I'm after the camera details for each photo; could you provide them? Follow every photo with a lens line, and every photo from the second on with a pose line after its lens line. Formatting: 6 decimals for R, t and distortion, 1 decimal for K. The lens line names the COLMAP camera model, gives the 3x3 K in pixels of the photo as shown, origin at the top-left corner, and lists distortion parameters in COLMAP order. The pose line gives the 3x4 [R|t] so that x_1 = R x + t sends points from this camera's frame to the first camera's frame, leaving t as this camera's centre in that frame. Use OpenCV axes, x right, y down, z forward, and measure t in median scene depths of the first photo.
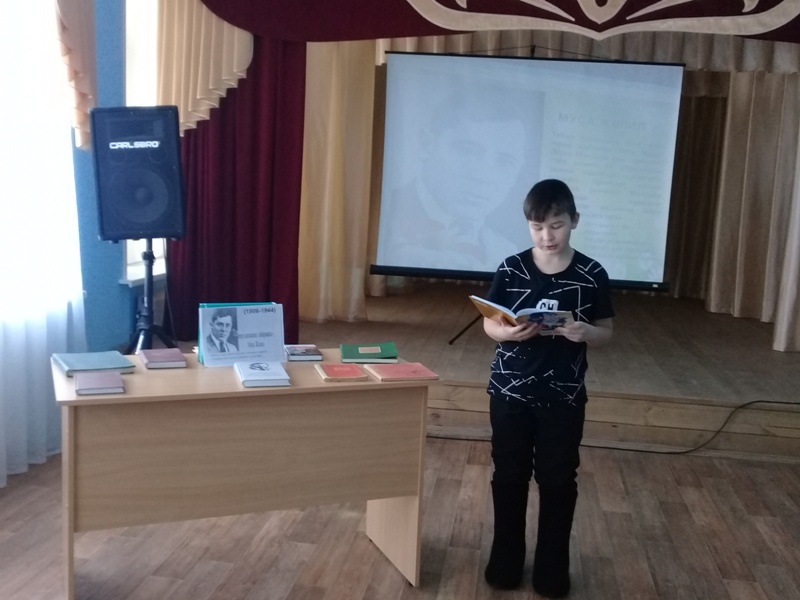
lens RADIAL K [[865.9, 0, 399.4], [0, 865.9, 305.3], [0, 0, 1]] dist [0.098408, -0.205991]
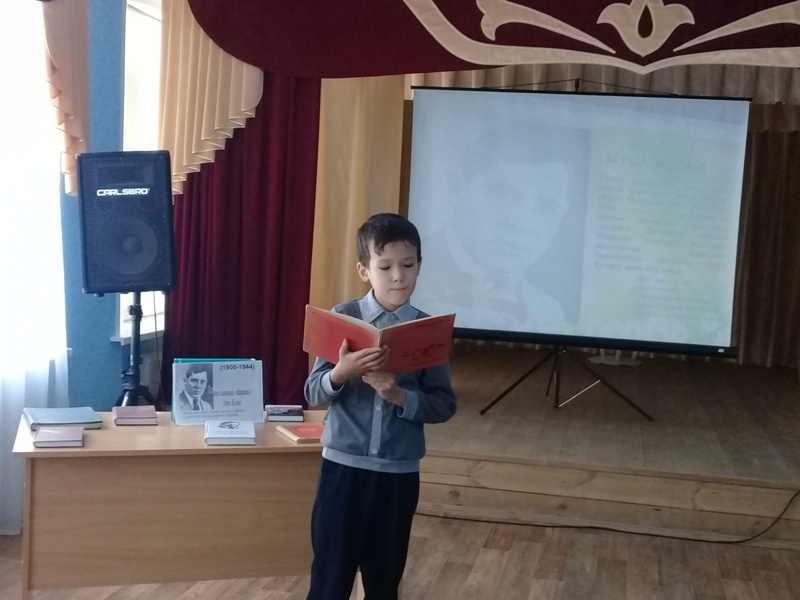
lens RADIAL K [[1048.8, 0, 400.0], [0, 1048.8, 300.0], [0, 0, 1]] dist [0.154710, -0.404120]
pose [[0.997638, 0.007032, -0.068326, 0.063599], [-0.011973, 0.997320, -0.072177, 0.009634], [0.067635, 0.072824, 0.995049, -0.091208]]
